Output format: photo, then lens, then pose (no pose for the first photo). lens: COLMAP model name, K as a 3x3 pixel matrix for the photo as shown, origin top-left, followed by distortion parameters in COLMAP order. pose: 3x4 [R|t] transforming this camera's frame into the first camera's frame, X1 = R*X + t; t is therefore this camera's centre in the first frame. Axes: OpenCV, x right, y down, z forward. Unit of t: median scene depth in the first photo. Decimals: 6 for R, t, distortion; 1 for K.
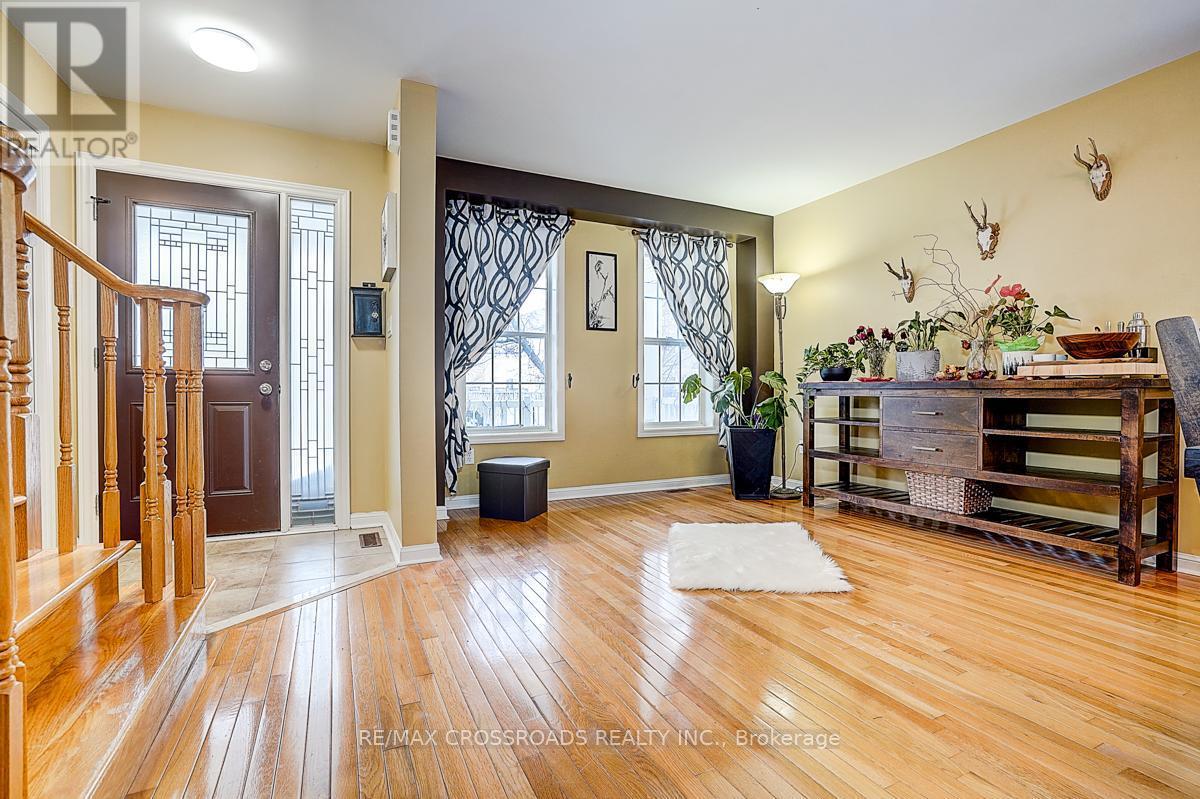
lens RADIAL K [[556.7, 0, 600.0], [0, 556.7, 399.5], [0, 0, 1]] dist [-0.056977, 0.028491]
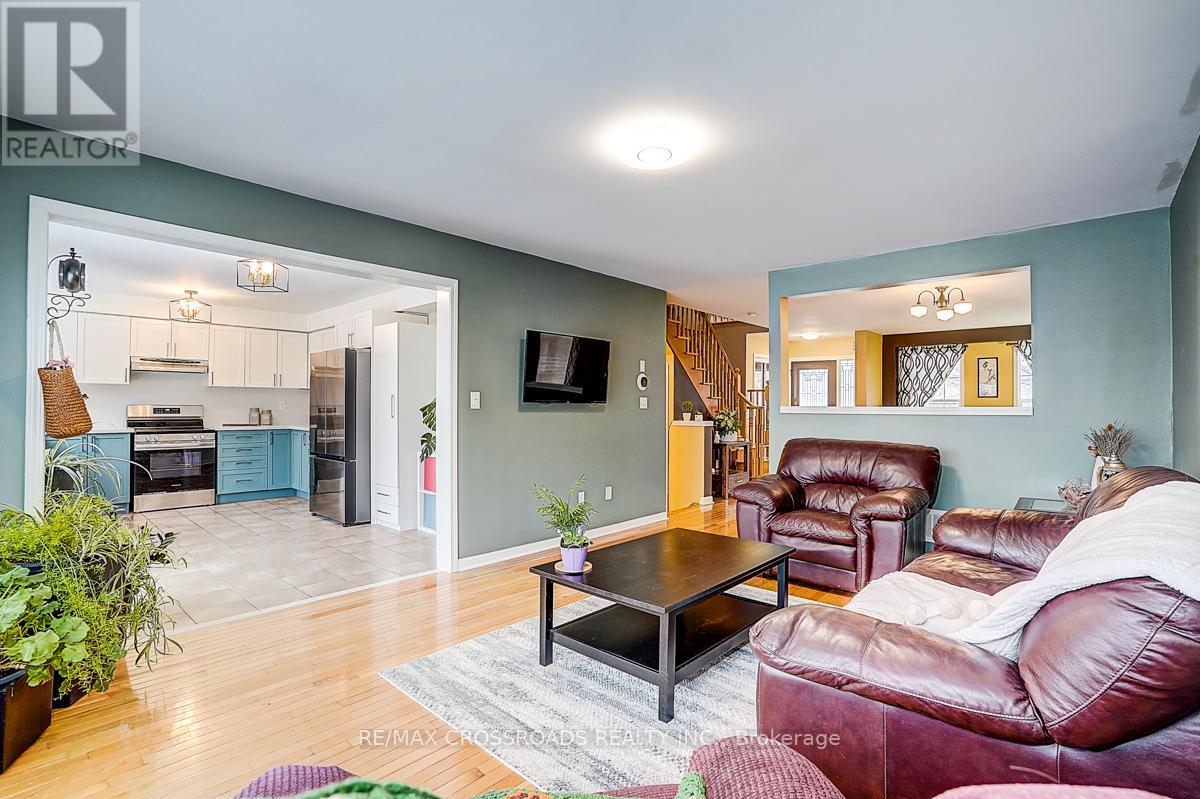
lens RADIAL K [[559.9, 0, 600.0], [0, 559.9, 399.5], [0, 0, 1]] dist [-0.062901, 0.026232]
pose [[0.381332, -0.009349, -0.924391, 1.690636], [-0.017093, 0.999707, -0.017162, -0.082960], [0.924280, 0.022345, 0.381060, -1.325733]]
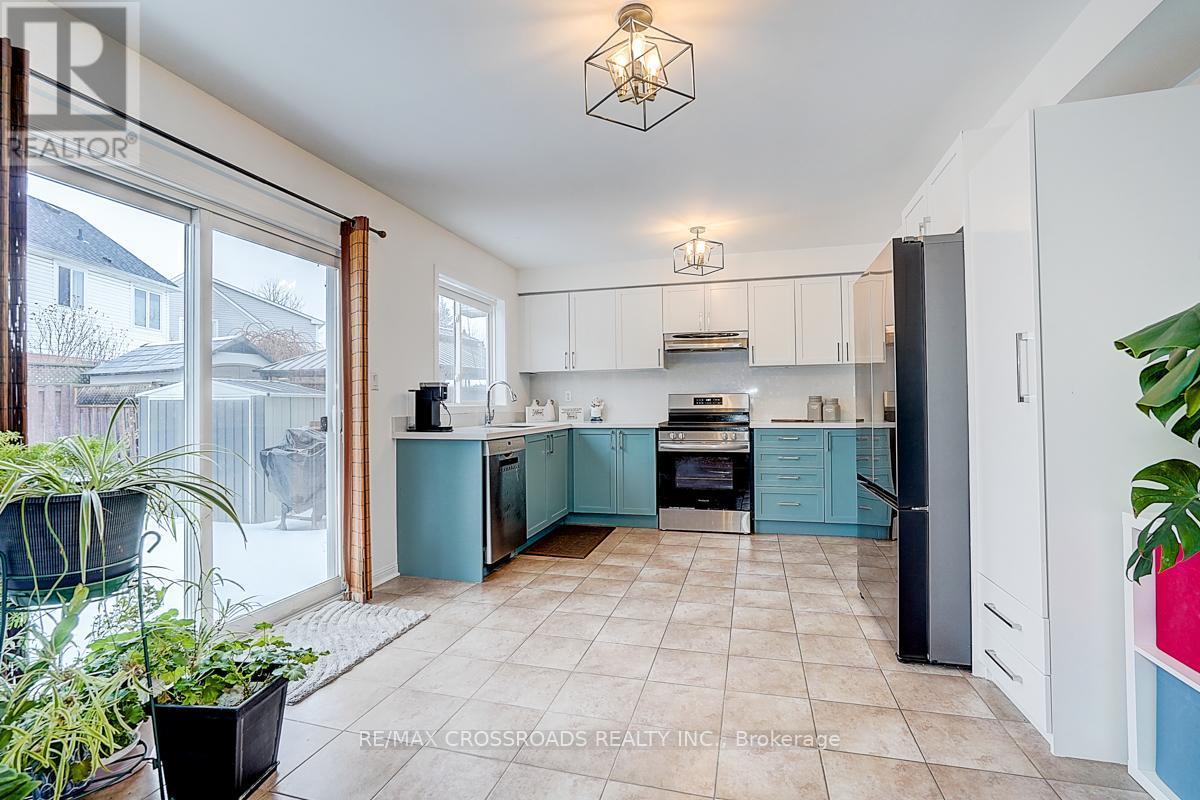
lens RADIAL K [[556.7, 0, 600.0], [0, 556.7, 400.0], [0, 0, 1]] dist [-0.056977, 0.028491]
pose [[-0.651153, -0.004324, -0.758934, 0.666522], [-0.002732, 0.999991, -0.003353, -0.046732], [0.758941, -0.000110, -0.651159, -1.236915]]
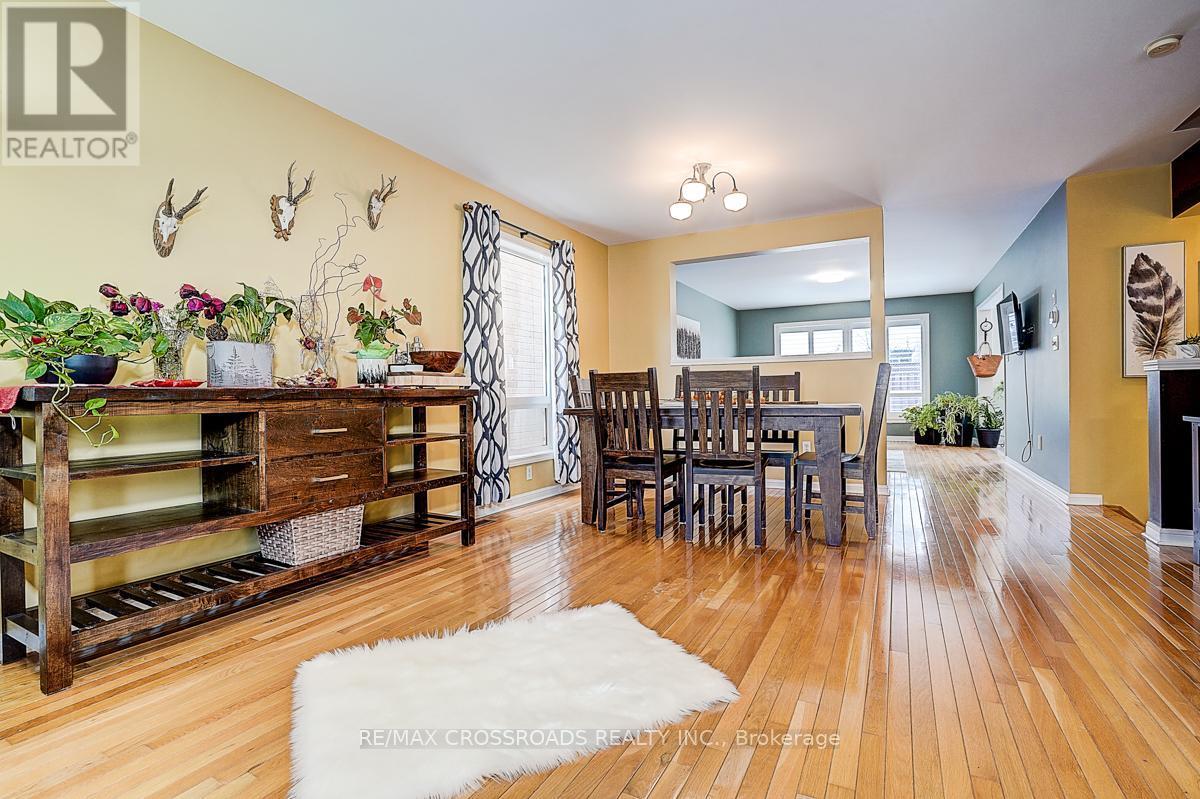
lens RADIAL K [[556.7, 0, 600.0], [0, 556.7, 399.5], [0, 0, 1]] dist [-0.056977, 0.028491]
pose [[-0.590111, 0.003613, 0.807314, -0.215035], [0.027197, 0.999511, 0.015406, -0.018741], [-0.806864, 0.031048, -0.589921, 1.078887]]
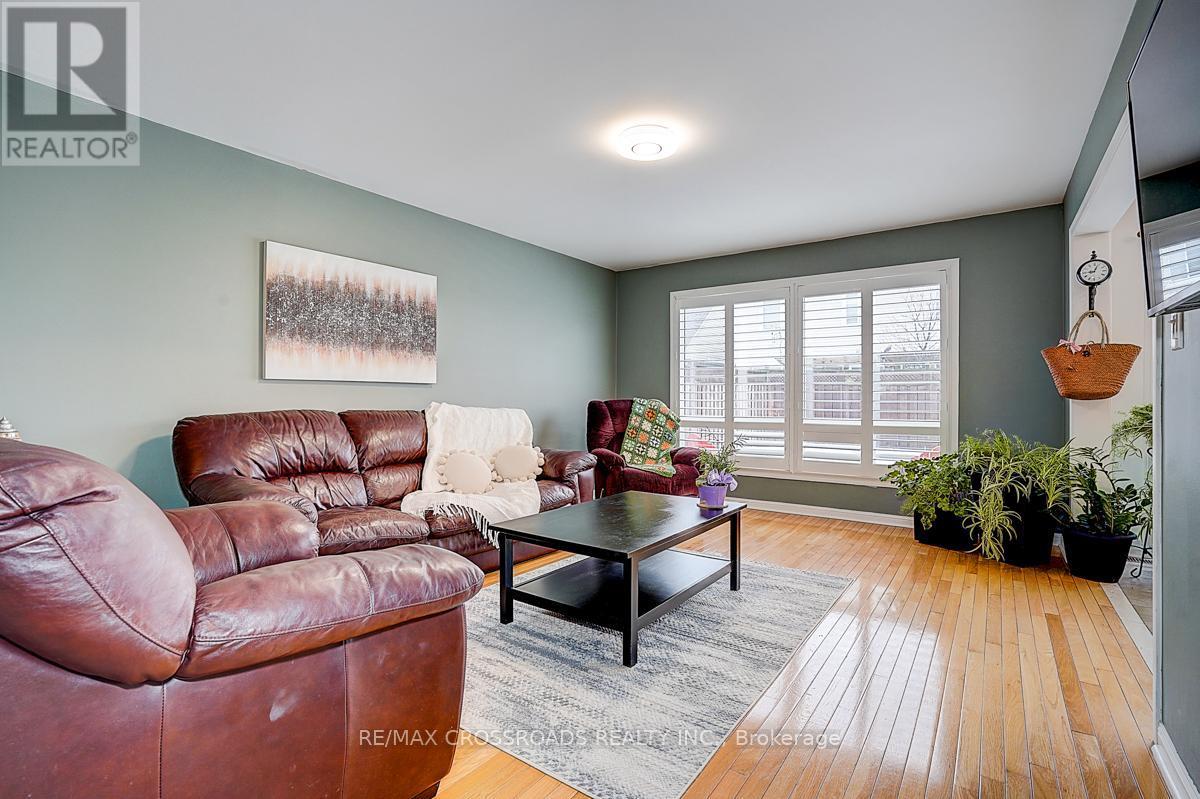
lens RADIAL K [[556.7, 0, 600.0], [0, 556.7, 399.5], [0, 0, 1]] dist [-0.056977, 0.028491]
pose [[-0.474161, -0.001917, 0.880436, 0.289860], [0.009661, 0.999926, 0.007380, -0.046440], [-0.880385, 0.012005, -0.474108, -0.500048]]
